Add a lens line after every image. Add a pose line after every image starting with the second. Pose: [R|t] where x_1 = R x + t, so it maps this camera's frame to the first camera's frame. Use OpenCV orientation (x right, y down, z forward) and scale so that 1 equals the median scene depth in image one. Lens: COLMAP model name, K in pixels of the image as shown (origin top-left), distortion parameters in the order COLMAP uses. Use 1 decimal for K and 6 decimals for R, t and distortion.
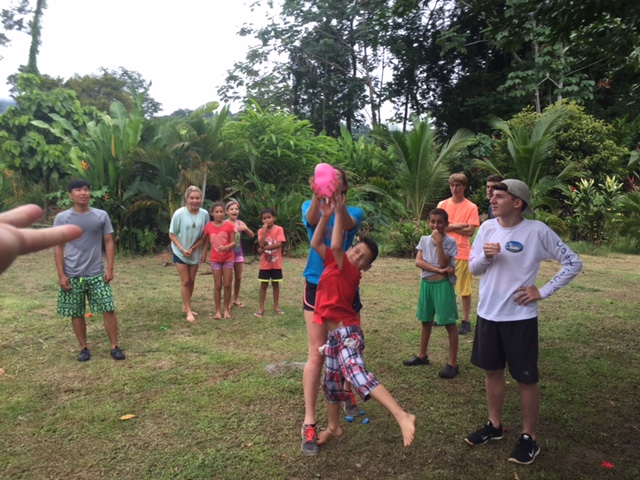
lens RADIAL K [[544.3, 0, 323.2], [0, 544.3, 240.3], [0, 0, 1]] dist [0.082820, -0.113994]
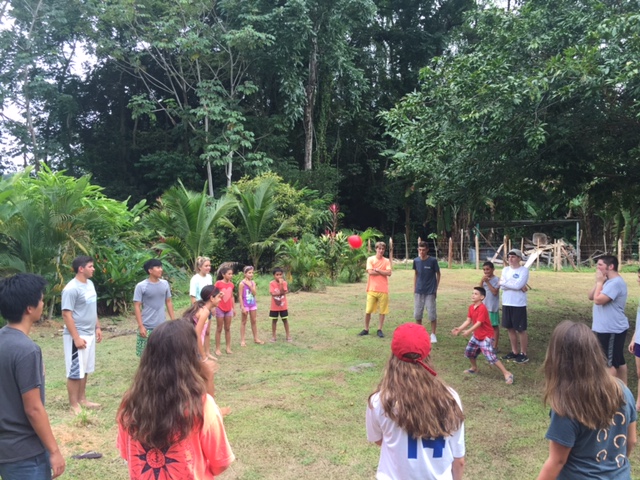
lens RADIAL K [[544.3, 0, 323.2], [0, 544.3, 240.3], [0, 0, 1]] dist [0.082820, -0.113994]
pose [[0.755565, -0.039943, 0.653855, -0.140230], [0.091503, 0.994789, -0.044966, -0.009701], [-0.648651, 0.093805, 0.755283, -0.021218]]
